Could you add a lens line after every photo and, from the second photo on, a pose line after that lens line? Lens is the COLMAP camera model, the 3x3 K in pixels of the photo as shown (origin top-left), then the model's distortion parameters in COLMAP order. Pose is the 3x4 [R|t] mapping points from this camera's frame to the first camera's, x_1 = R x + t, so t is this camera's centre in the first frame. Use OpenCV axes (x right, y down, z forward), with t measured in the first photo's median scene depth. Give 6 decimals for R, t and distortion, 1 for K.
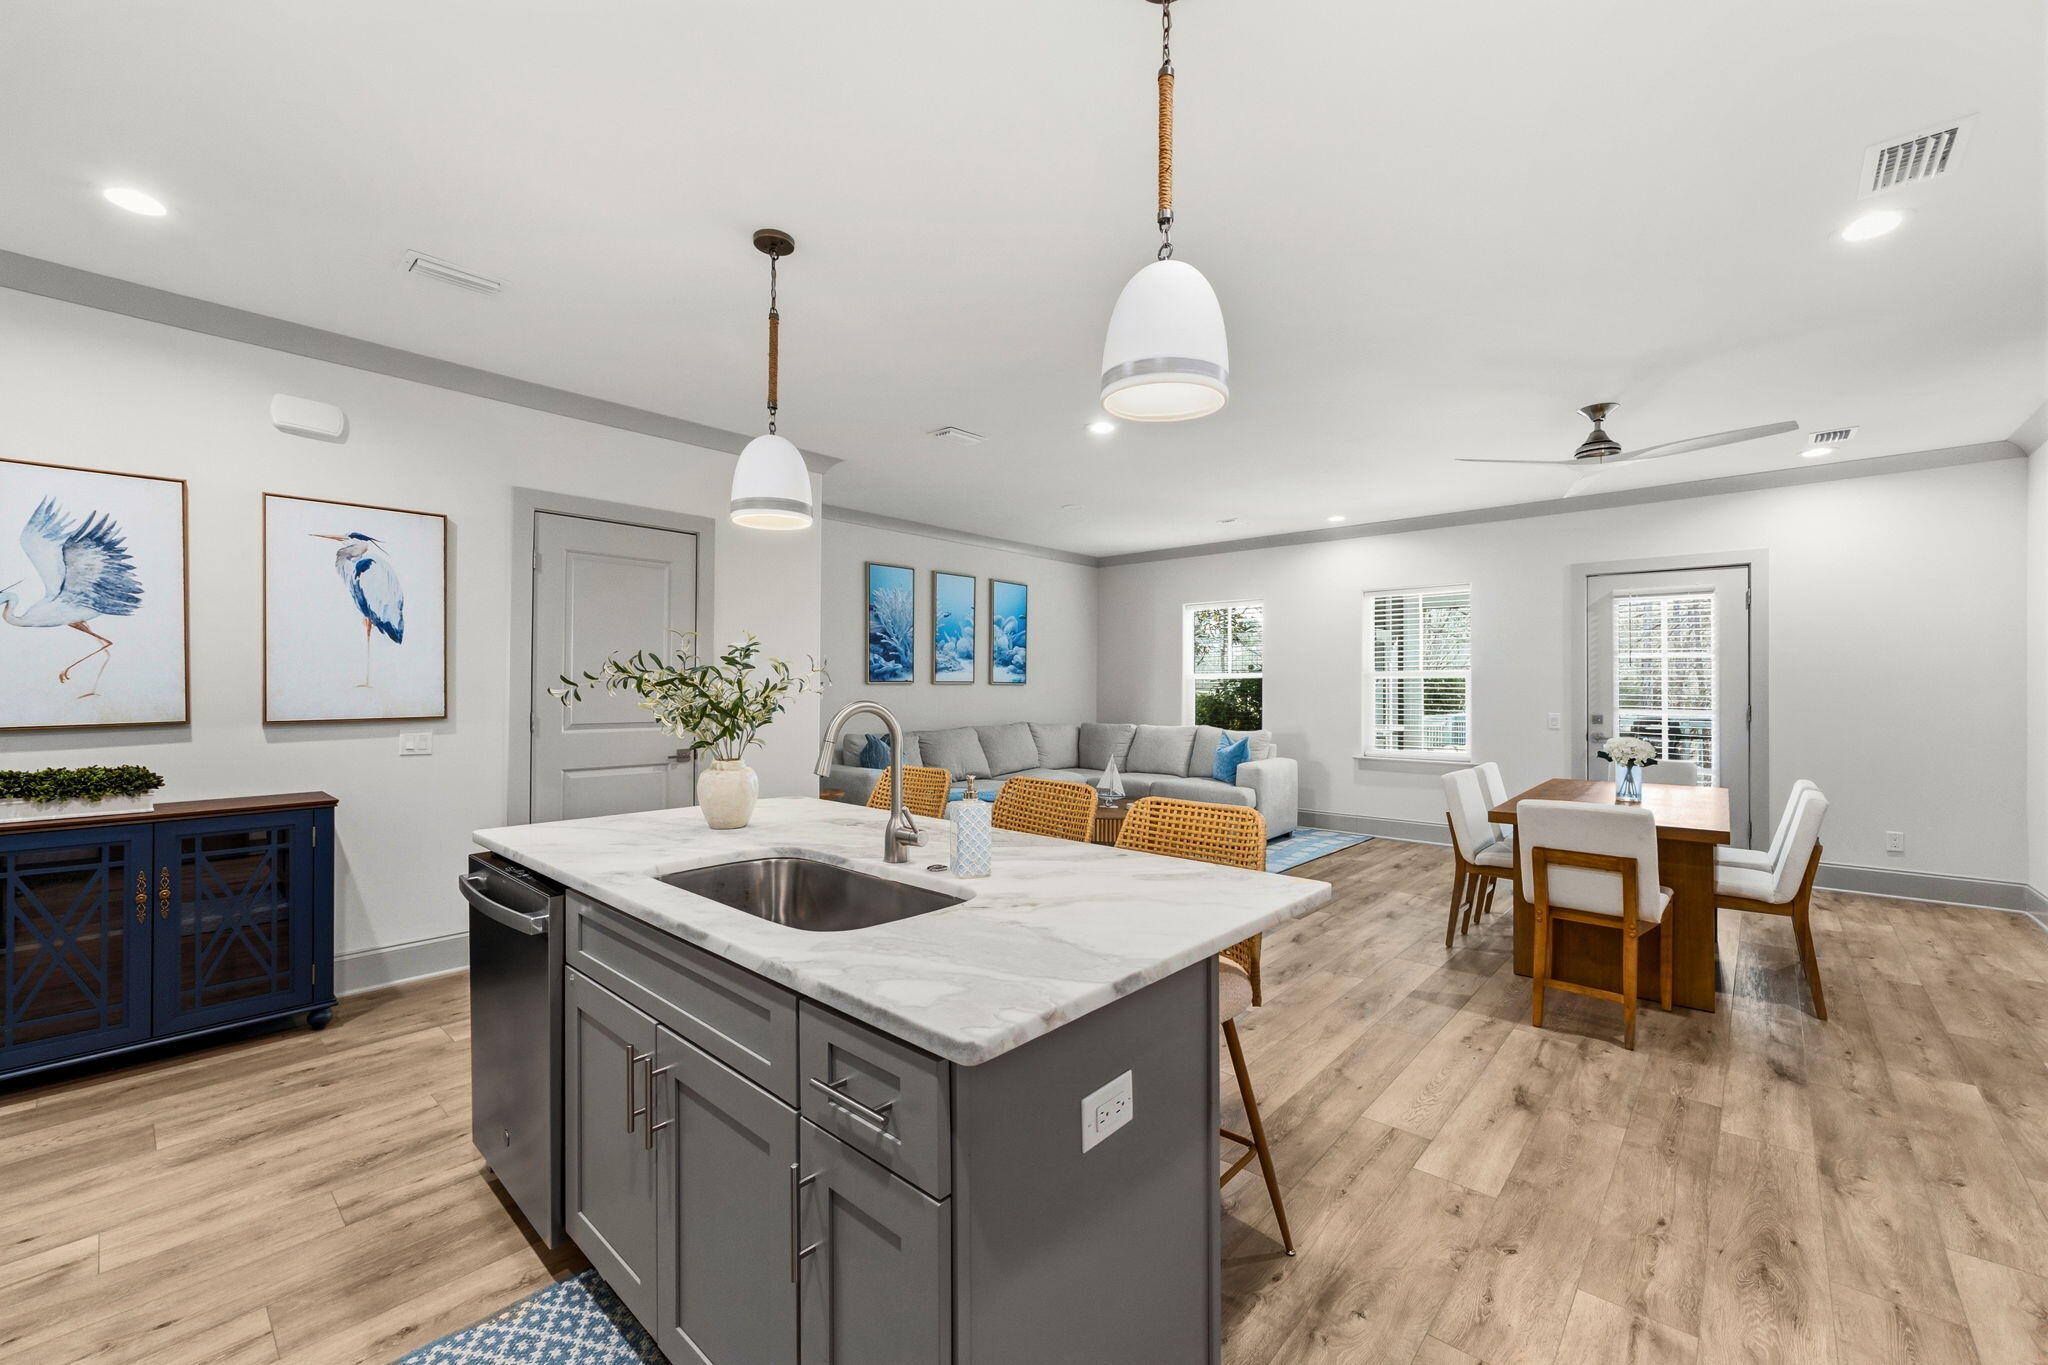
lens RADIAL K [[816.8, 0, 1033.7], [0, 816.8, 681.2], [0, 0, 1]] dist [-0.000450, 0.000069]
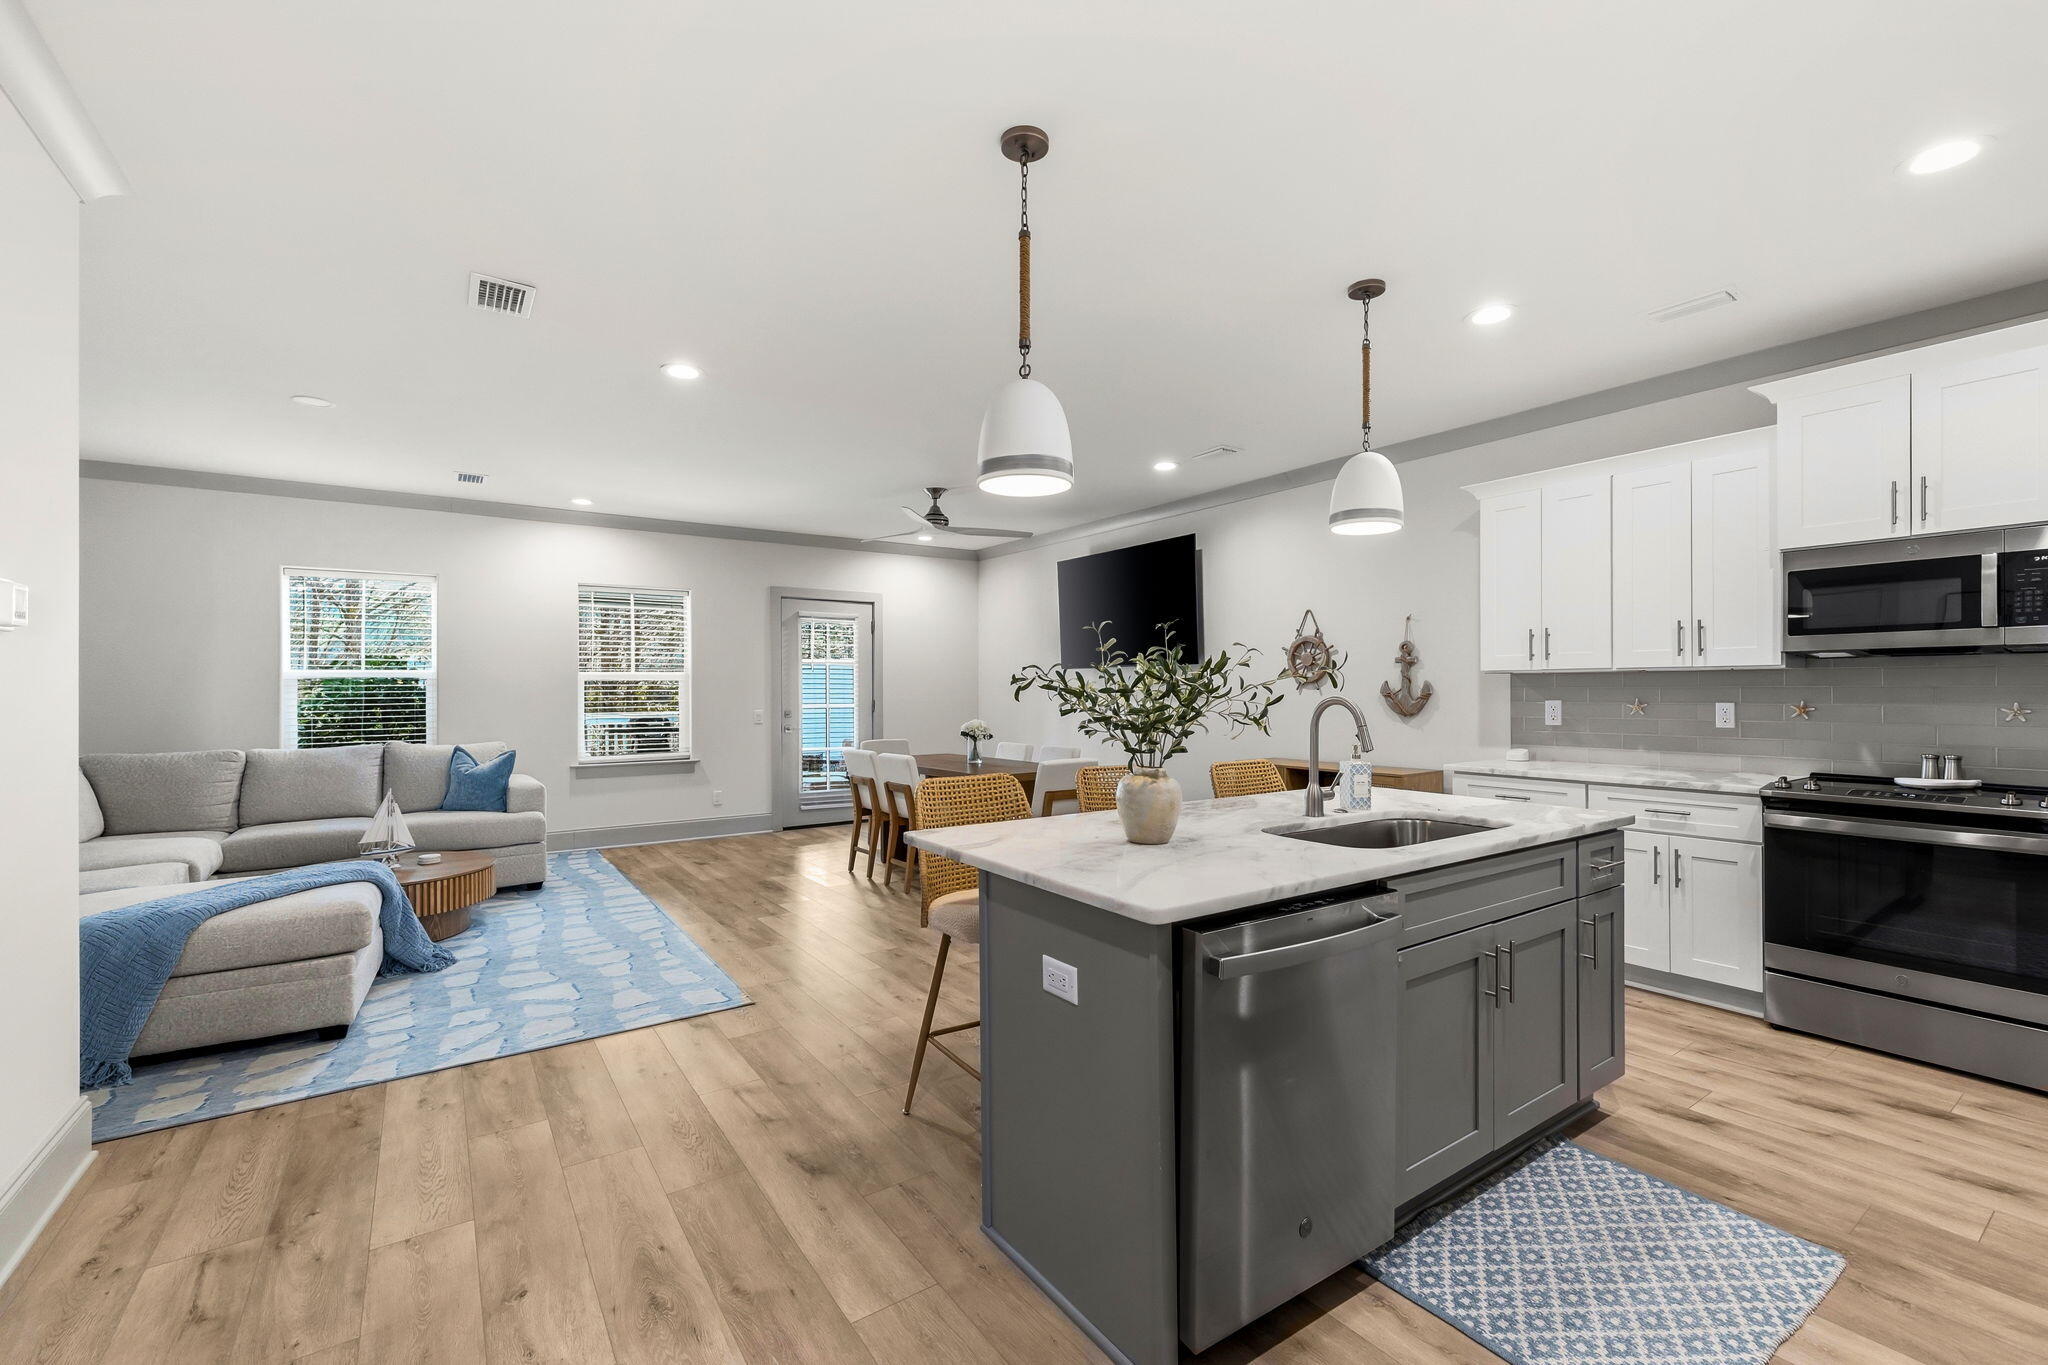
lens RADIAL K [[856.0, 0, 1030.6], [0, 856.0, 687.5], [0, 0, 1]] dist [0.000246, 0.000081]
pose [[0.230902, -0.001248, 0.972976, -0.647252], [-0.004261, 0.999988, 0.002294, 0.002607], [-0.972968, -0.004676, 0.230894, 0.446028]]
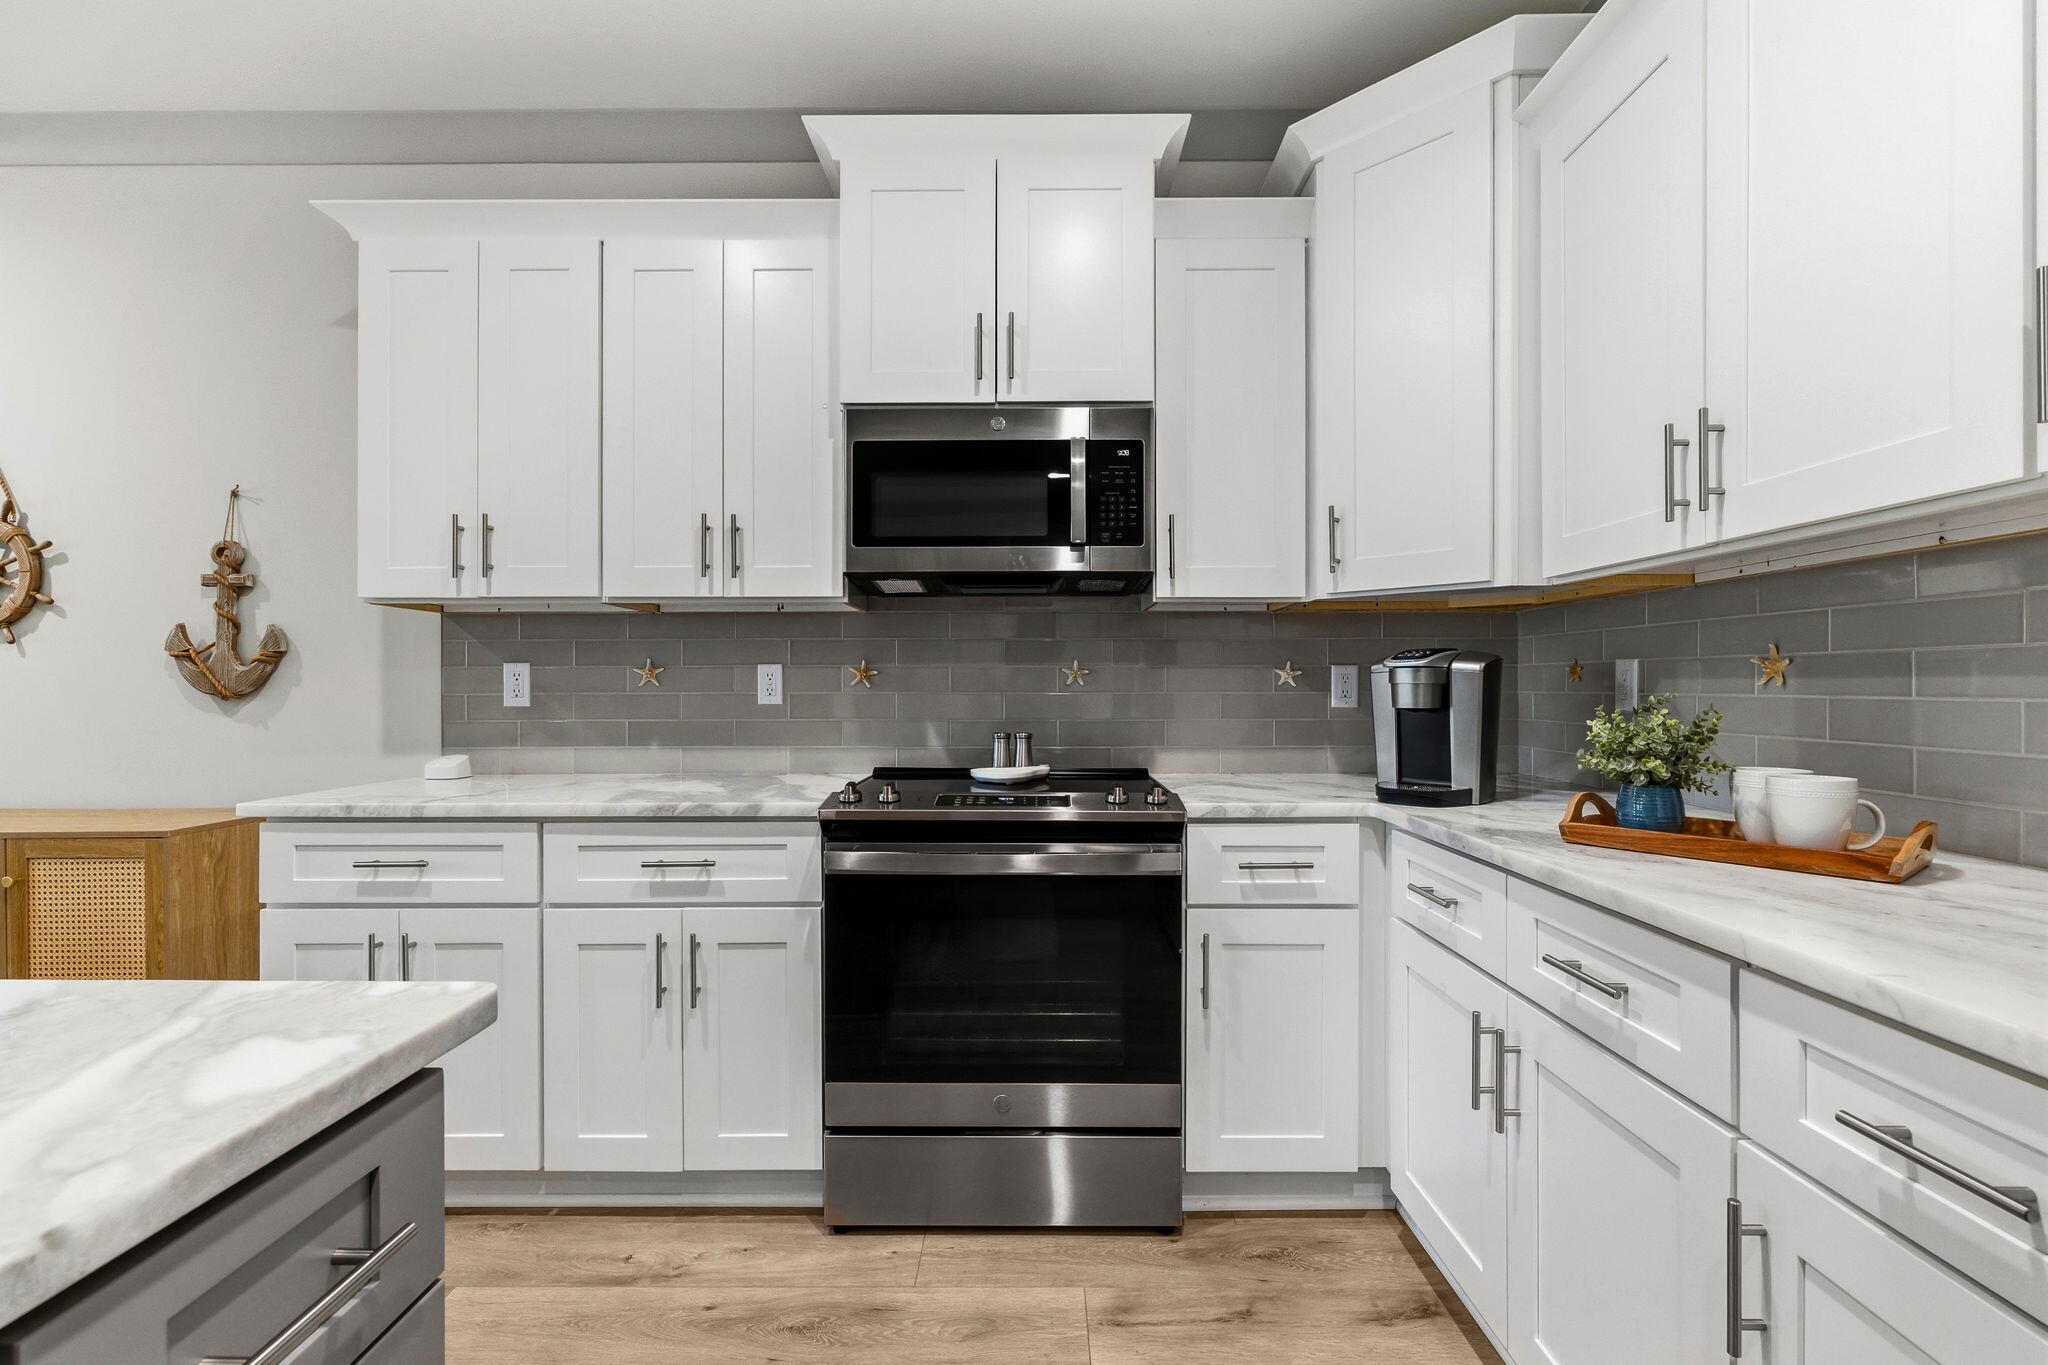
lens RADIAL K [[887.0, 0, 1023.1], [0, 887.0, 691.7], [0, 0, 1]] dist [-0.000554, 0.000144]
pose [[-0.659903, -0.005236, 0.751332, -0.192616], [-0.007119, 0.999974, 0.000716, 0.031396], [-0.751317, -0.004876, -0.659924, 0.223501]]
